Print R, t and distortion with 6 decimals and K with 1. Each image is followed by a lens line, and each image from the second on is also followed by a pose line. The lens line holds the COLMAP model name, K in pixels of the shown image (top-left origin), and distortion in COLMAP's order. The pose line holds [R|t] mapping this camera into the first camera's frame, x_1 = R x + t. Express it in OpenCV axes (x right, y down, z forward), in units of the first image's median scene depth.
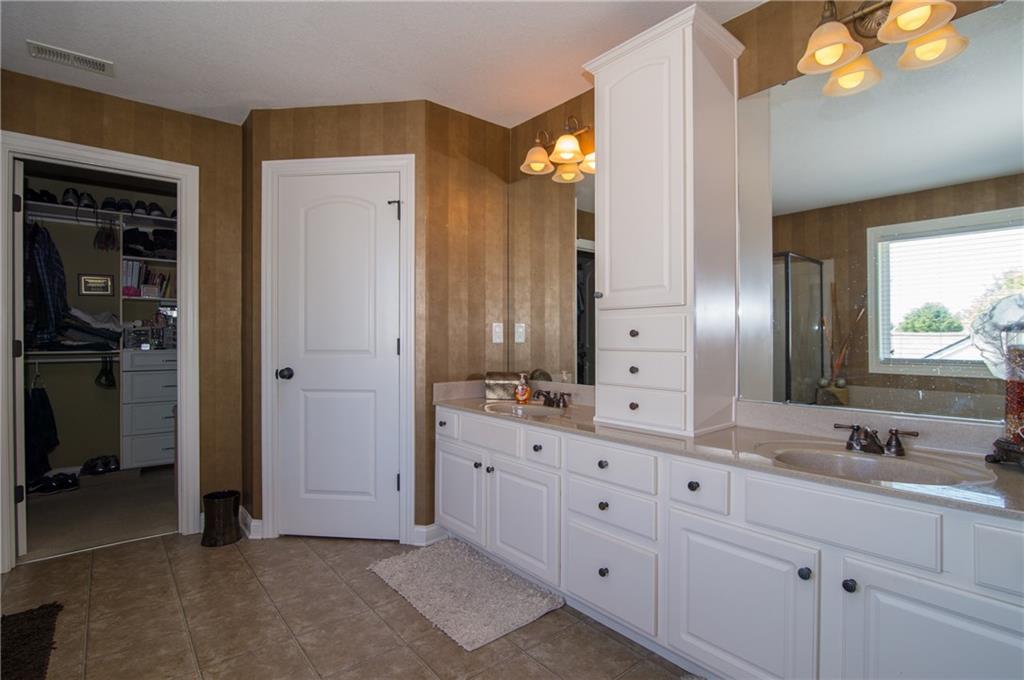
lens RADIAL K [[505.1, 0, 511.8], [0, 505.1, 337.3], [0, 0, 1]] dist [0.011024, -0.002390]
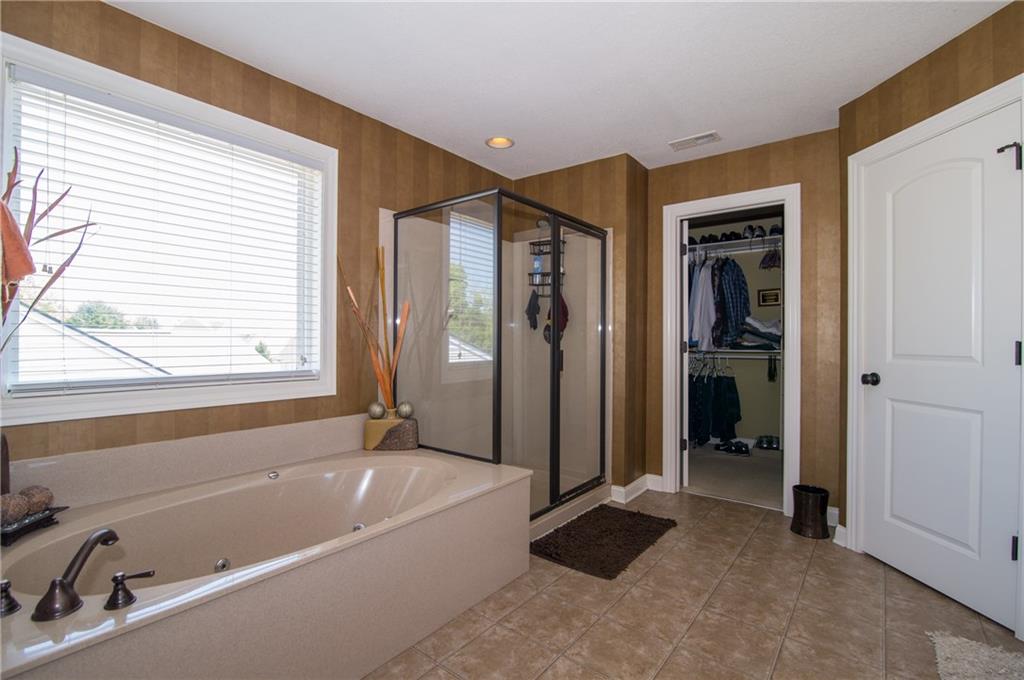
lens RADIAL K [[474.6, 0, 510.3], [0, 474.6, 345.2], [0, 0, 1]] dist [-0.016650, 0.000697]
pose [[0.216533, 0.012628, -0.976194, 0.242190], [-0.000194, 0.999917, 0.012891, -0.001510], [0.976275, -0.002602, 0.216517, 0.181372]]
